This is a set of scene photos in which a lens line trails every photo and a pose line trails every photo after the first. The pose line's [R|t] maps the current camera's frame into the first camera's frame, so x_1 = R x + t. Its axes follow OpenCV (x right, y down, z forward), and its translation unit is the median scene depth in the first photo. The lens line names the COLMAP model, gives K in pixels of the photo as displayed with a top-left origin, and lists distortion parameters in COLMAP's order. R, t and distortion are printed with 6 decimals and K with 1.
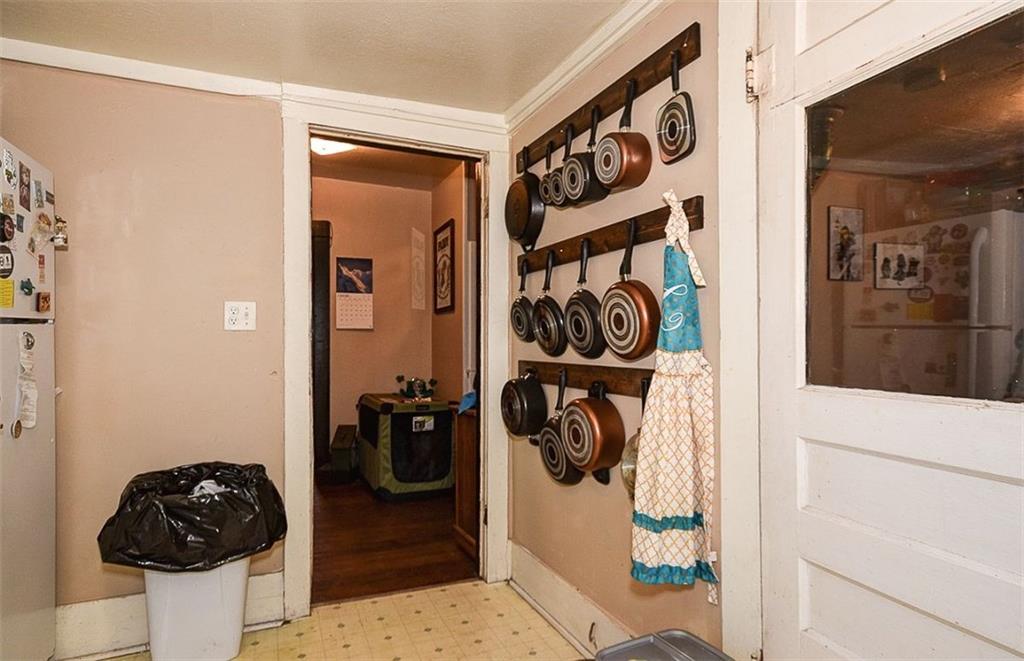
lens RADIAL K [[571.6, 0, 512.0], [0, 571.6, 330.5], [0, 0, 1]] dist [0.003531, 0.000310]
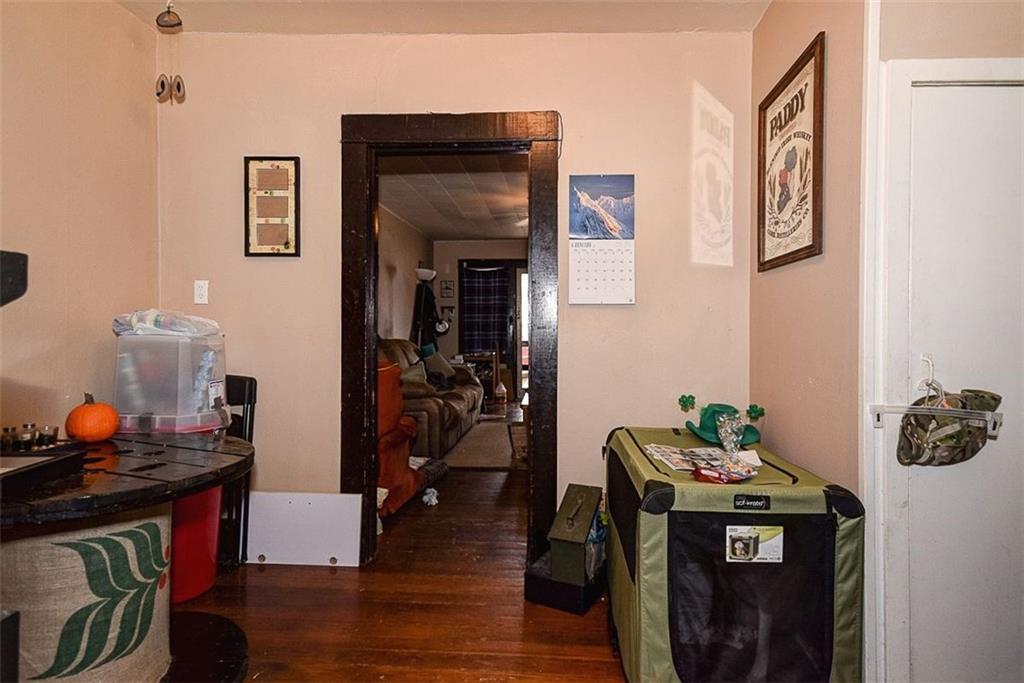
lens RADIAL K [[529.0, 0, 526.6], [0, 529.0, 339.8], [0, 0, 1]] dist [0.000984, 0.000139]
pose [[0.891617, 0.014028, -0.452574, -0.110267], [0.002944, 0.999319, 0.036775, 0.011103], [0.452782, -0.034122, 0.890968, 0.517156]]
